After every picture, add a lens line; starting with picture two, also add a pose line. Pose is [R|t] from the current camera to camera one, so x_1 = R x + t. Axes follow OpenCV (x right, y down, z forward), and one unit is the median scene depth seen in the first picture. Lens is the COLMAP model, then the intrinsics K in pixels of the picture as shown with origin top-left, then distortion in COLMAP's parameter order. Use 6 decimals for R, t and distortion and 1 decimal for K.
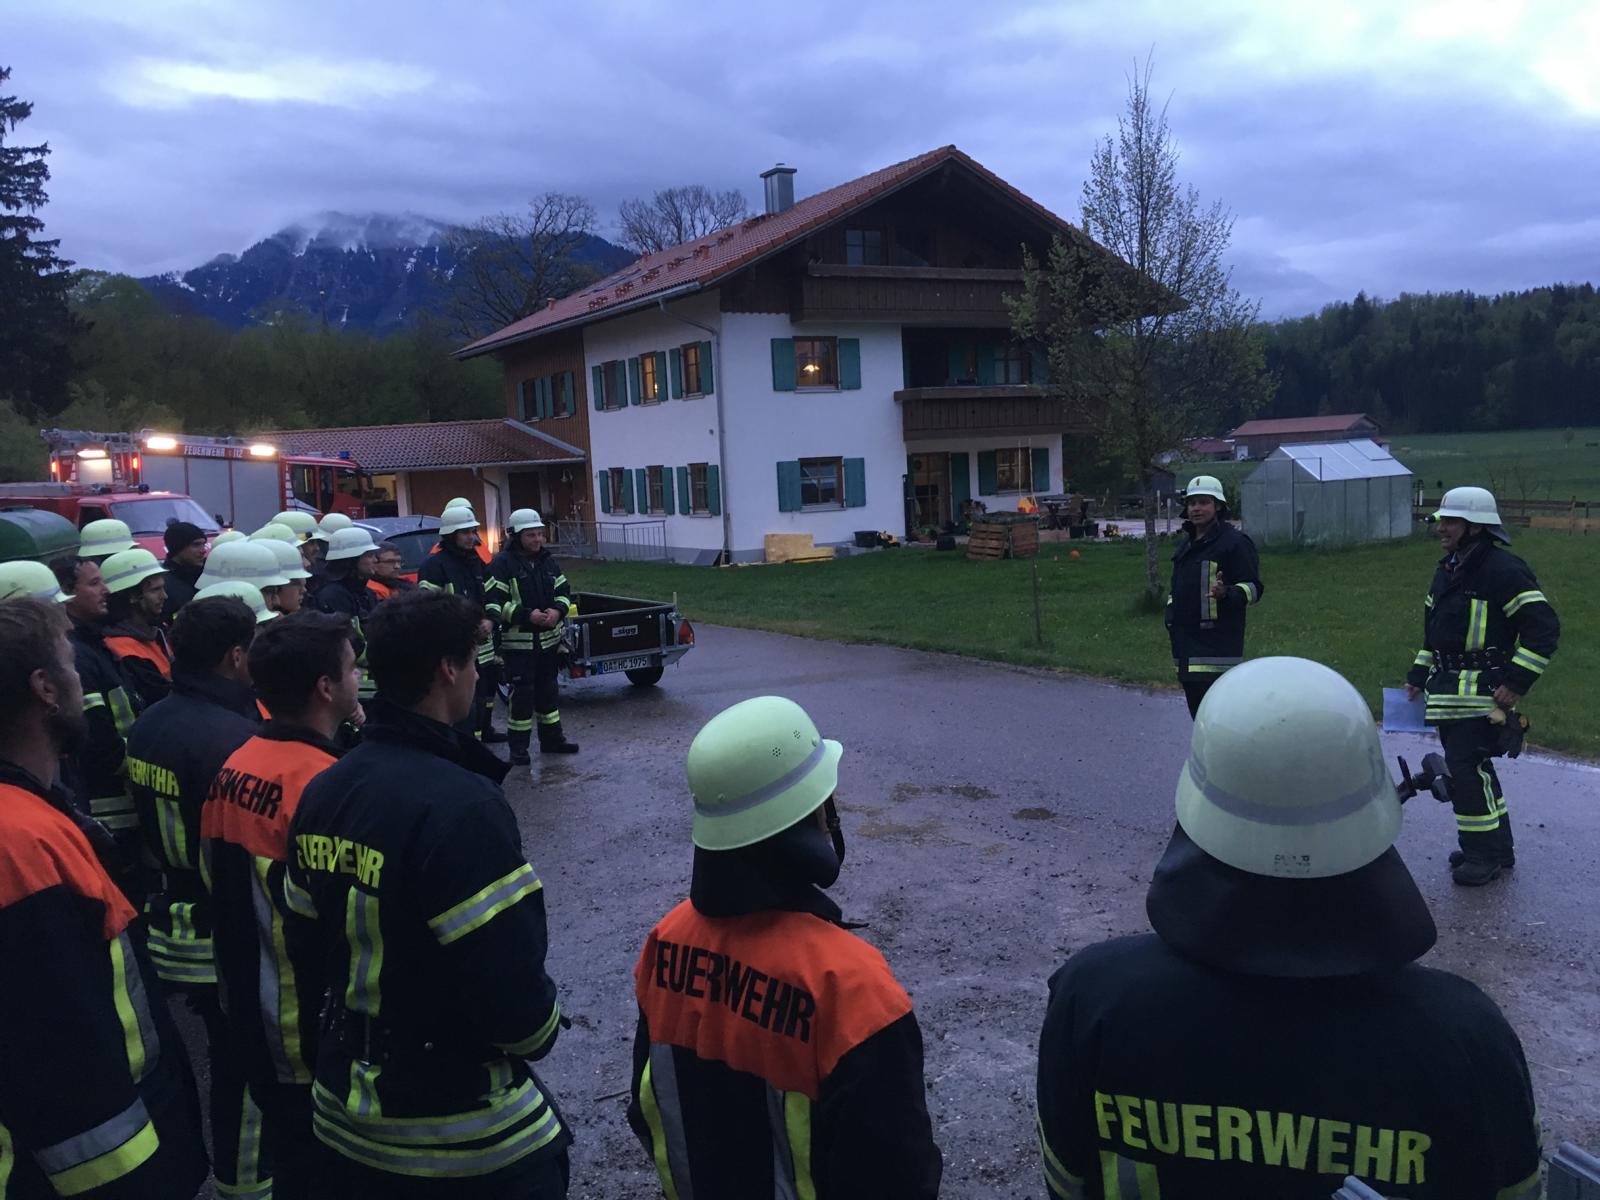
lens RADIAL K [[1341.4, 0, 804.2], [0, 1341.4, 595.0], [0, 0, 1]] dist [0.112921, -0.165717]
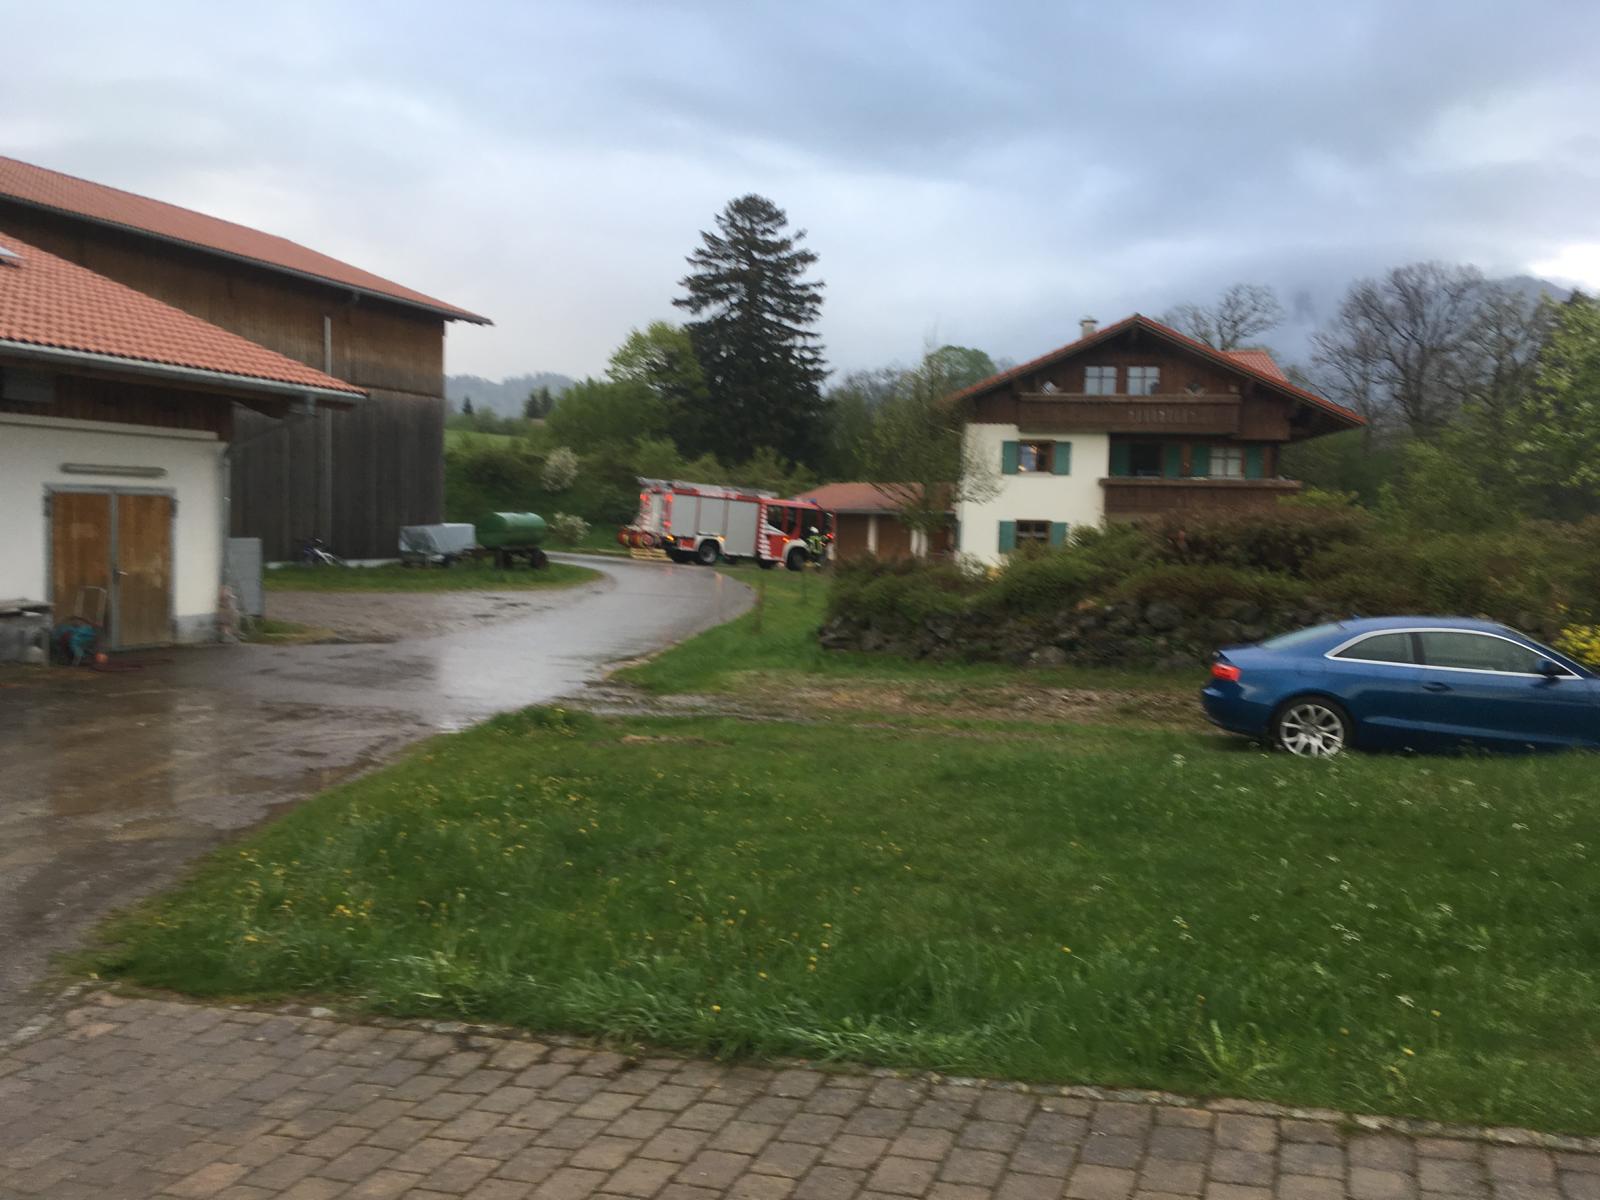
lens RADIAL K [[1341.4, 0, 798.1], [0, 1341.4, 583.4], [0, 0, 1]] dist [0.112921, -0.165717]
pose [[0.802157, 0.096546, -0.589256, 0.652536], [-0.124062, 0.992254, -0.006311, 0.008827], [0.584083, 0.078166, 0.807922, -0.332803]]
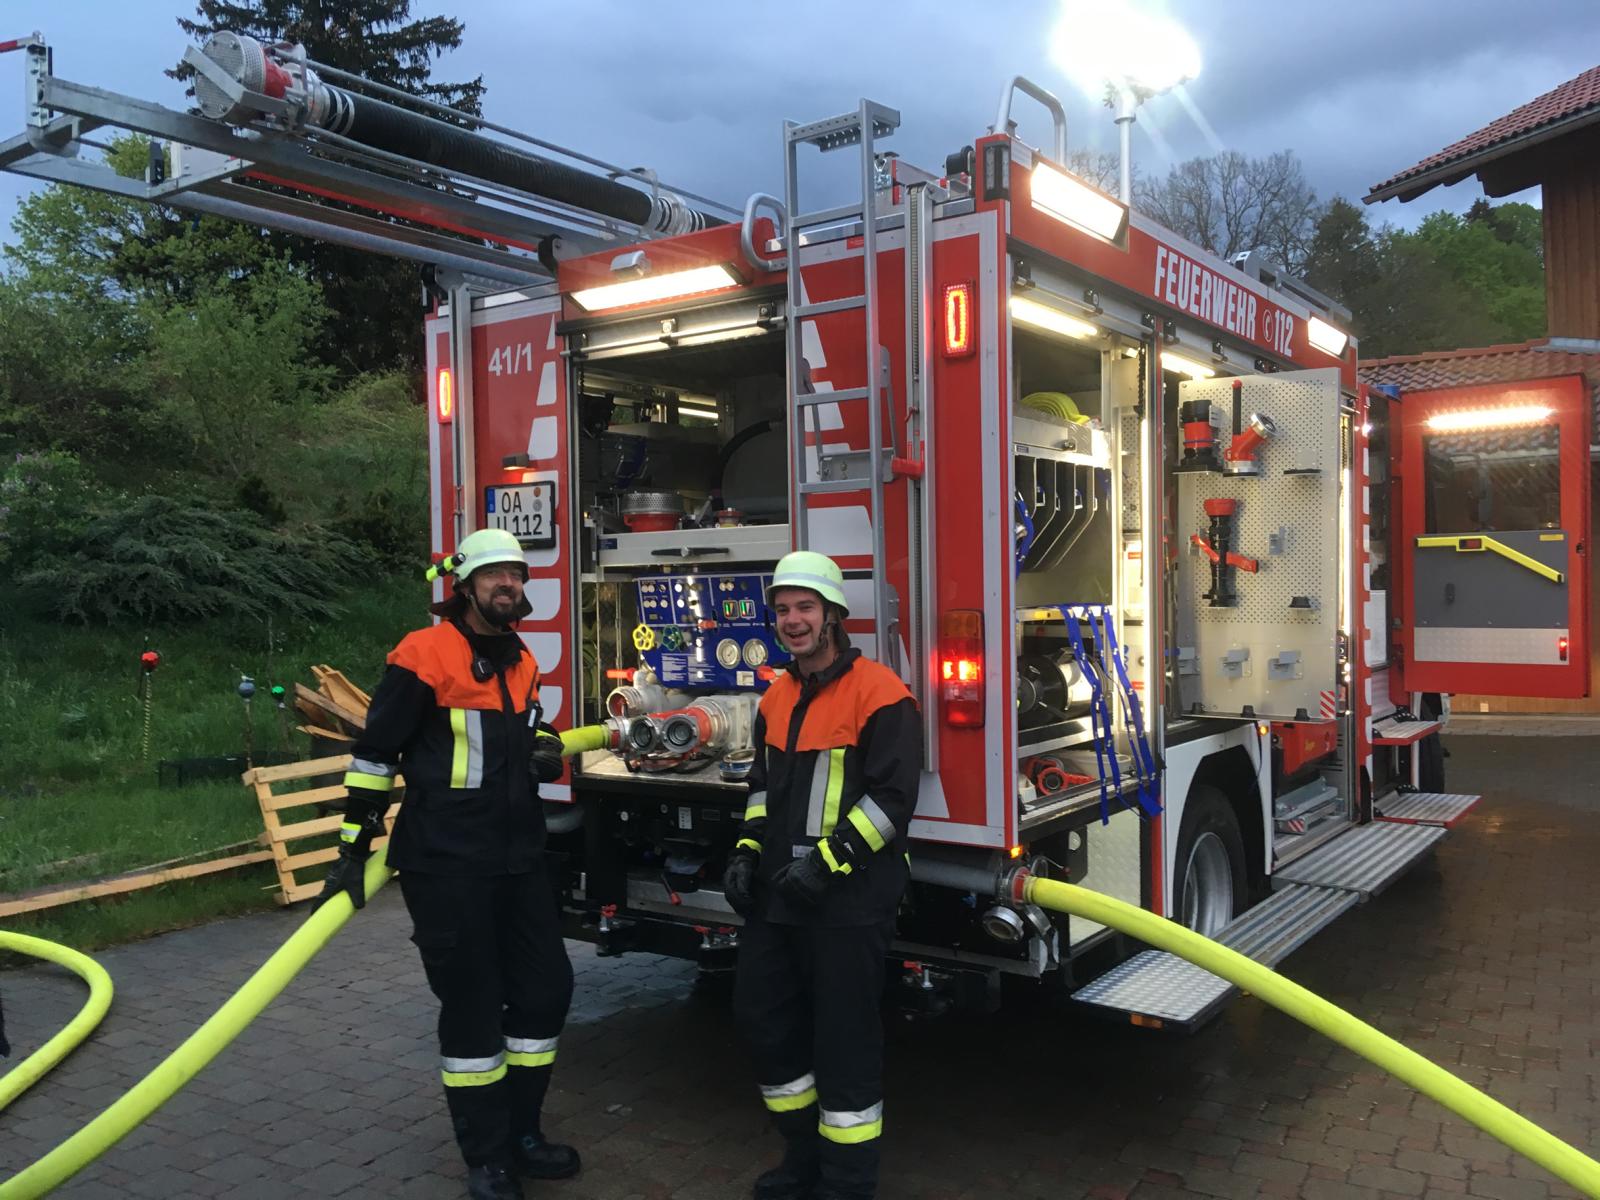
lens RADIAL K [[1341.4, 0, 799.0], [0, 1341.4, 594.8], [0, 0, 1]] dist [0.112921, -0.165717]
pose [[0.962918, 0.003699, -0.269769, -0.403820], [-0.014891, 0.999110, -0.039453, -0.054438], [0.269383, 0.042007, 0.962117, 0.746594]]
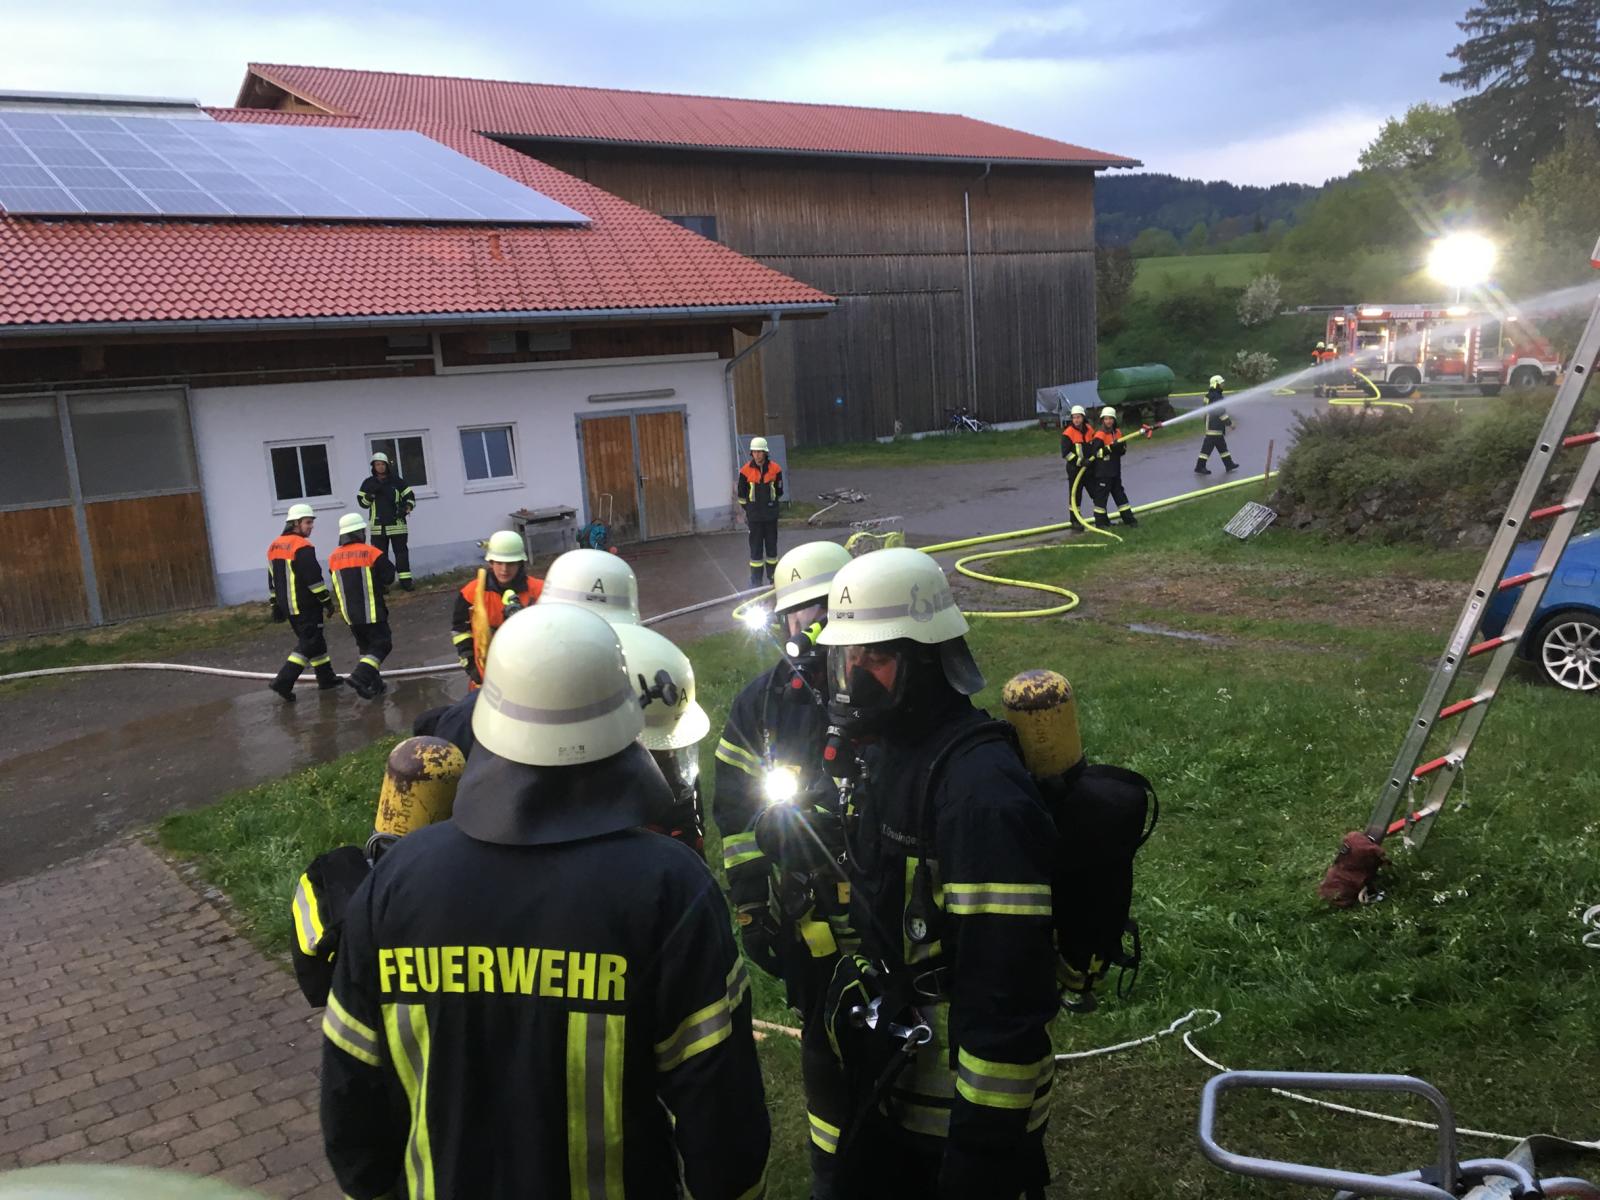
lens RADIAL K [[1341.4, 0, 797.6], [0, 1341.4, 592.2], [0, 0, 1]] dist [0.112921, -0.165717]
pose [[0.347508, 0.178962, -0.920441, 0.767910], [-0.044569, 0.983661, 0.174427, -0.030128], [0.936617, -0.019592, 0.349806, -0.211903]]
